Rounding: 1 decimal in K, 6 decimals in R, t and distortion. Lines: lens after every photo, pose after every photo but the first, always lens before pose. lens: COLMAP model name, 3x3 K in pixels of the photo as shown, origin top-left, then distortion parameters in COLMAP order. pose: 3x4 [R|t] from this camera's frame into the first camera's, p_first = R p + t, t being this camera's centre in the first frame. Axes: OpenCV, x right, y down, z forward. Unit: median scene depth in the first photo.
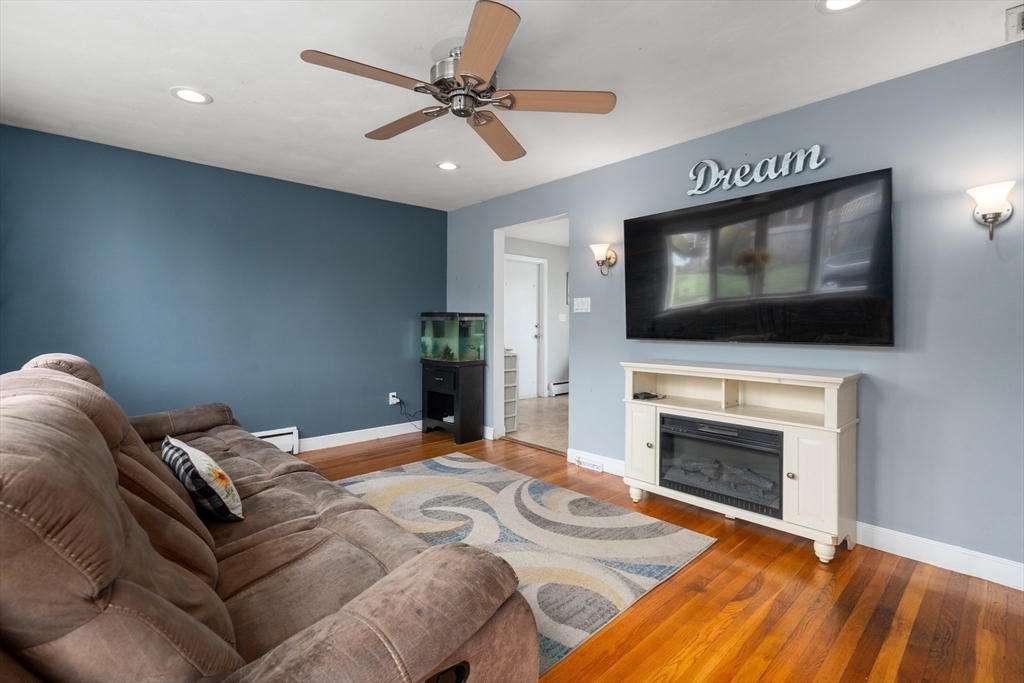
lens RADIAL K [[465.3, 0, 512.0], [0, 465.3, 332.5], [0, 0, 1]] dist [-0.002404, -0.000196]
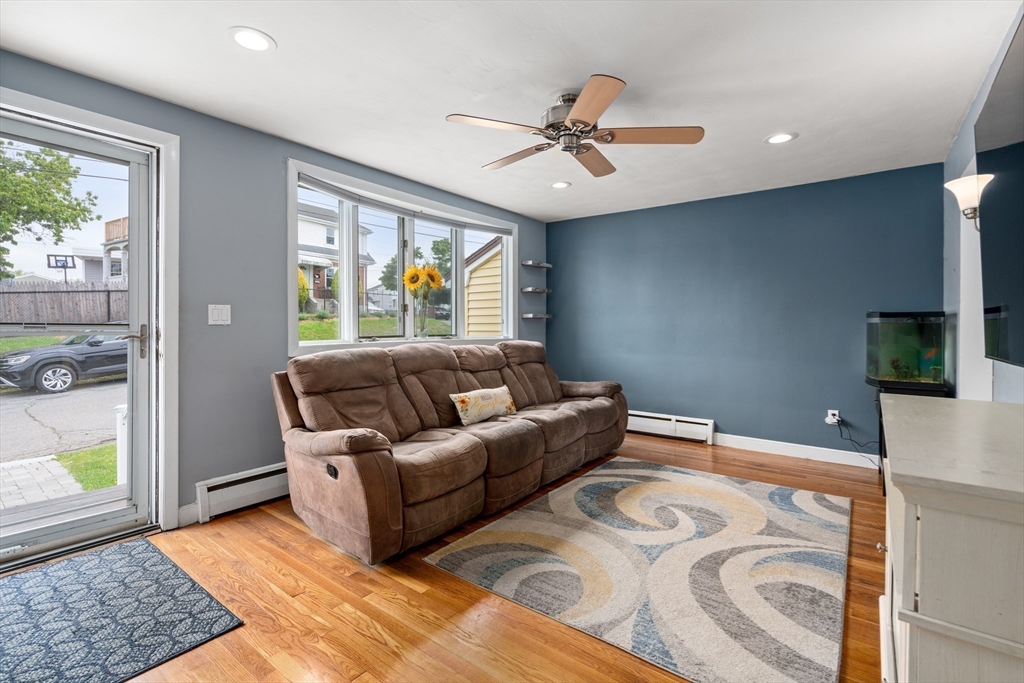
lens RADIAL K [[461.5, 0, 503.5], [0, 461.5, 330.1], [0, 0, 1]] dist [0.000540, -0.000179]
pose [[0.155625, 0.006109, -0.987797, 0.743862], [-0.019917, 0.999797, 0.003046, -0.007365], [0.987615, 0.019200, 0.155715, 0.457362]]
